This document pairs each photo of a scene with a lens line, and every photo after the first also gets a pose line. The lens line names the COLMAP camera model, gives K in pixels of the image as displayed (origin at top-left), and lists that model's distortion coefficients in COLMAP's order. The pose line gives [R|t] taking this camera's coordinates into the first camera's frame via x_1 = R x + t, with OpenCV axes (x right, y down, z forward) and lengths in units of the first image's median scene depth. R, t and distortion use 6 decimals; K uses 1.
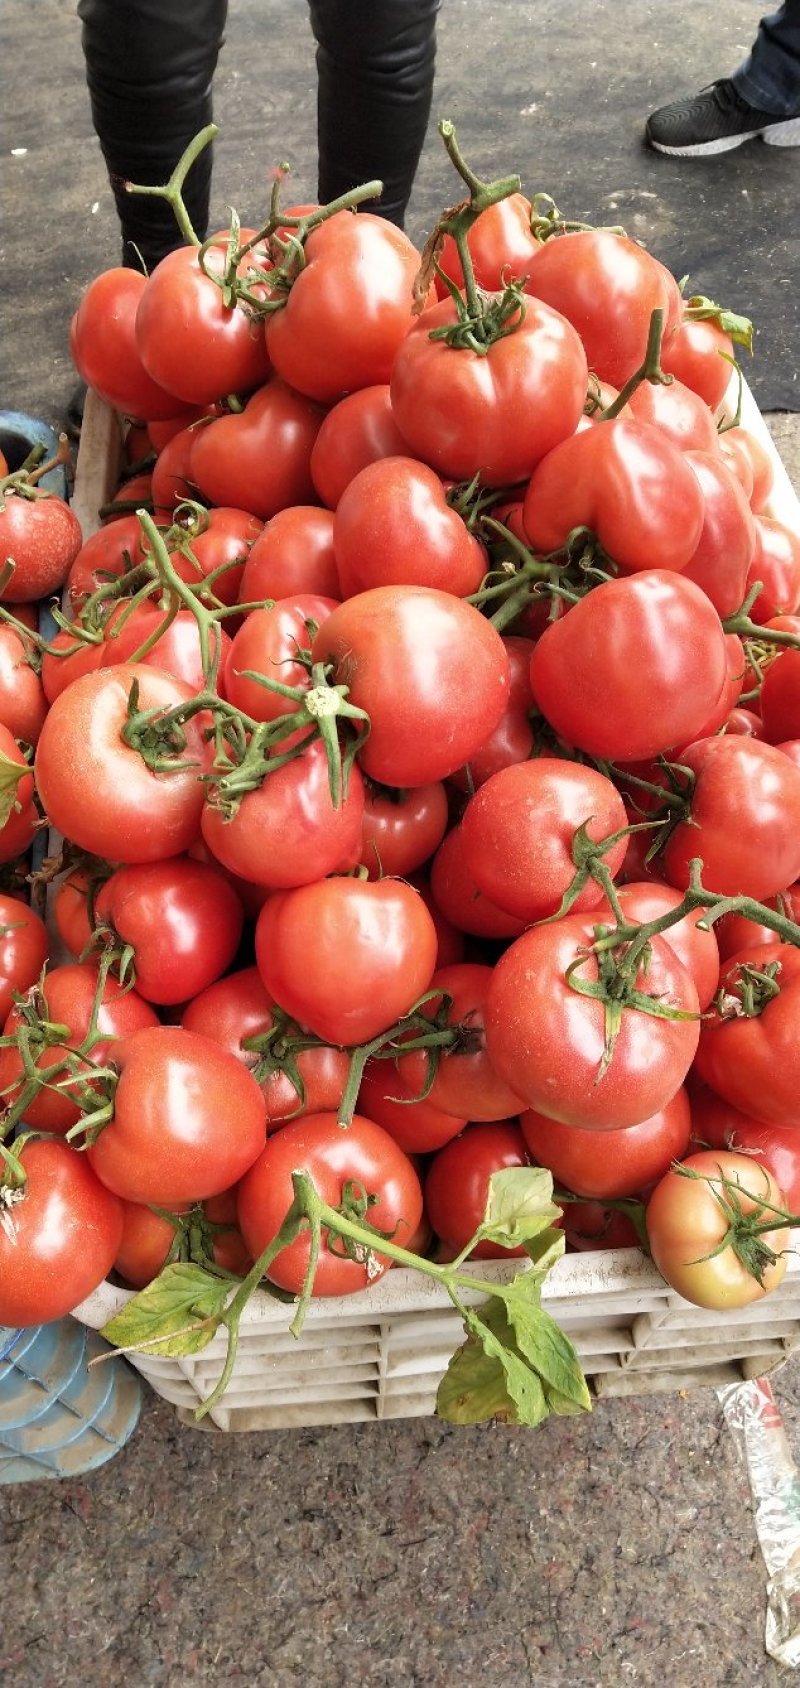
lens RADIAL K [[1347.2, 0, 401.3], [0, 1347.2, 841.0], [0, 0, 1]] dist [-0.004194, 0.036179]
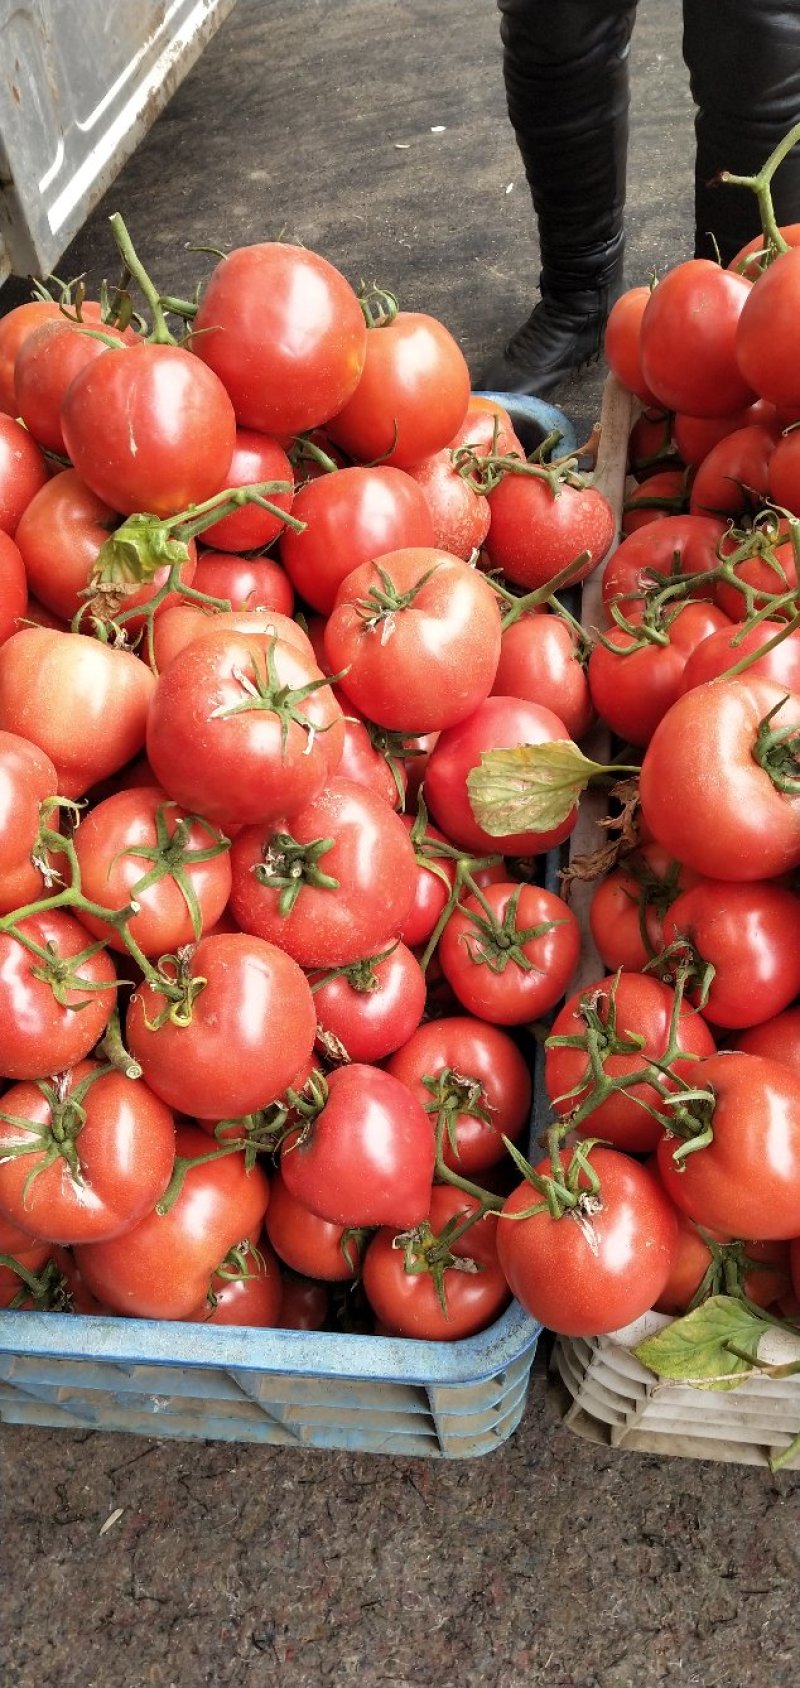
lens RADIAL K [[1347.2, 0, 396.8], [0, 1347.2, 840.8], [0, 0, 1]] dist [-0.004194, 0.036179]
pose [[0.978099, 0.126992, -0.164911, -0.152712], [-0.125231, 0.991904, 0.021073, -0.001458], [0.166252, 0.000040, 0.986083, 0.003035]]
